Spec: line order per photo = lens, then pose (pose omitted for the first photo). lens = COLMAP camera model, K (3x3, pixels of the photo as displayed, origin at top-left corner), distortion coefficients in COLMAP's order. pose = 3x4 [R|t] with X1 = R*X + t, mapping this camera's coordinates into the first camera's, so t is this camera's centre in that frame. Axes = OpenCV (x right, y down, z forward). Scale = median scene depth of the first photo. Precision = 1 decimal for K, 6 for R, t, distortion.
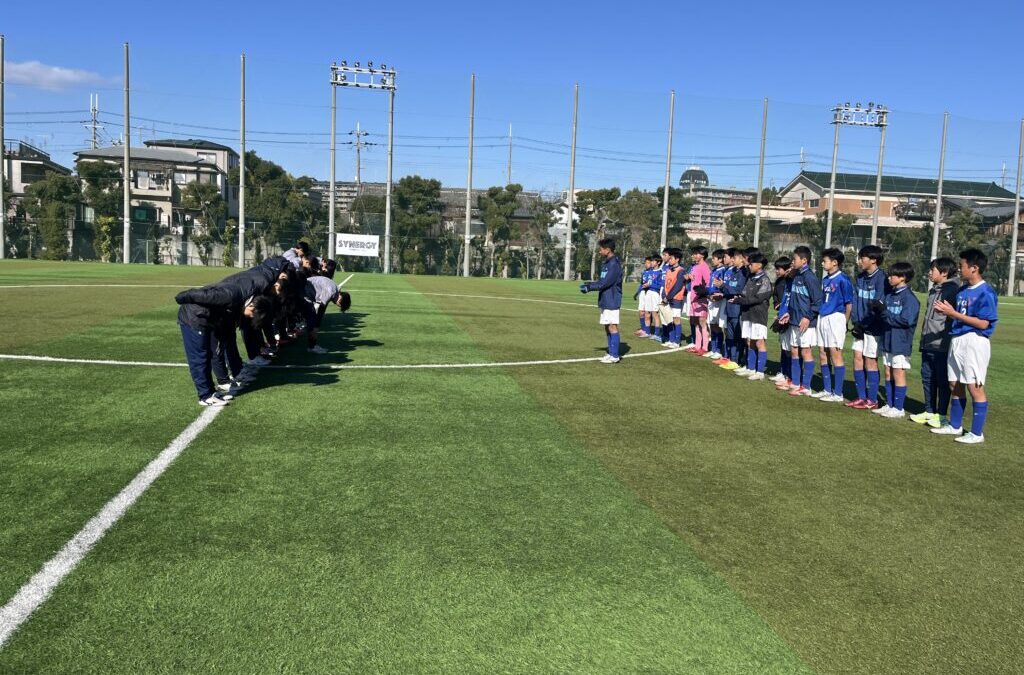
lens RADIAL K [[755.5, 0, 511.9], [0, 755.5, 327.1], [0, 0, 1]] dist [0.080668, -0.092364]
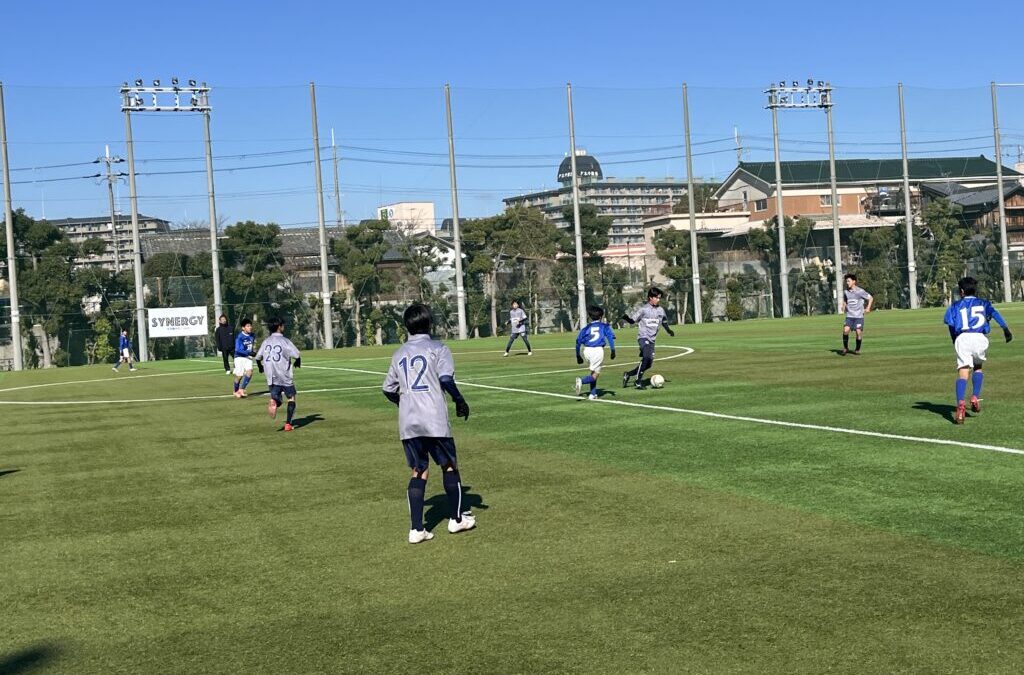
lens RADIAL K [[1316.6, 0, 512.0], [0, 1316.6, 327.0], [0, 0, 1]] dist [0.150067, -0.499206]
pose [[0.979234, -0.104882, 0.173496, -0.102607], [0.118670, 0.990386, -0.071081, 0.023985], [-0.164373, 0.090194, 0.982266, -0.285014]]
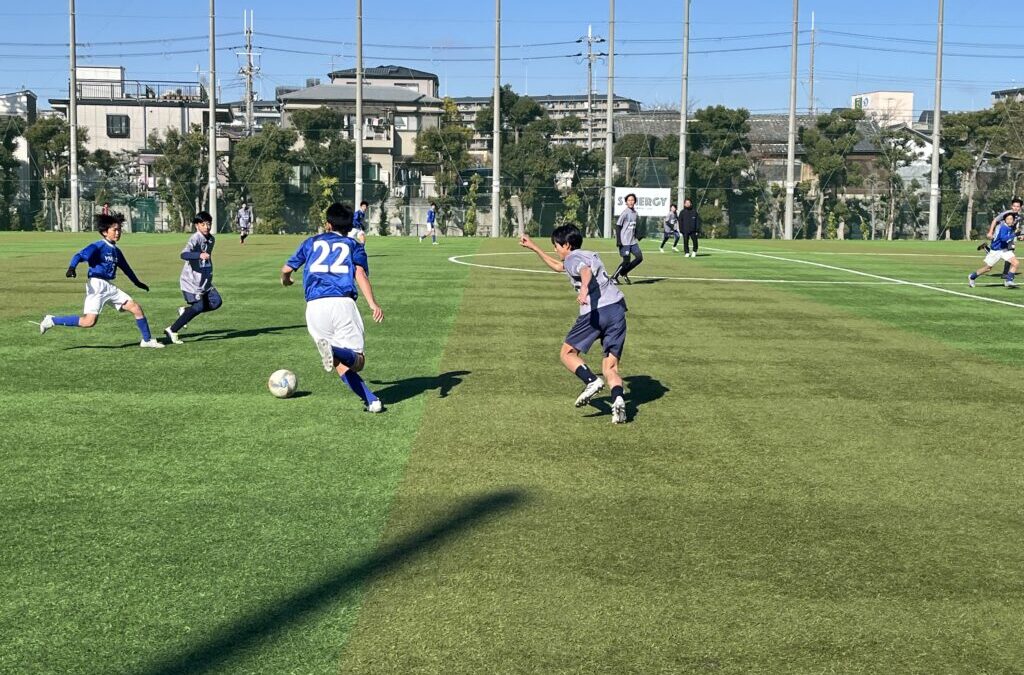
lens RADIAL K [[1316.6, 0, 512.0], [0, 1316.6, 327.0], [0, 0, 1]] dist [0.150067, -0.499206]
pose [[0.985586, -0.017212, -0.168299, -0.104338], [0.015917, 0.999832, -0.009039, 0.023756], [0.168426, 0.006229, 0.985695, -0.287465]]
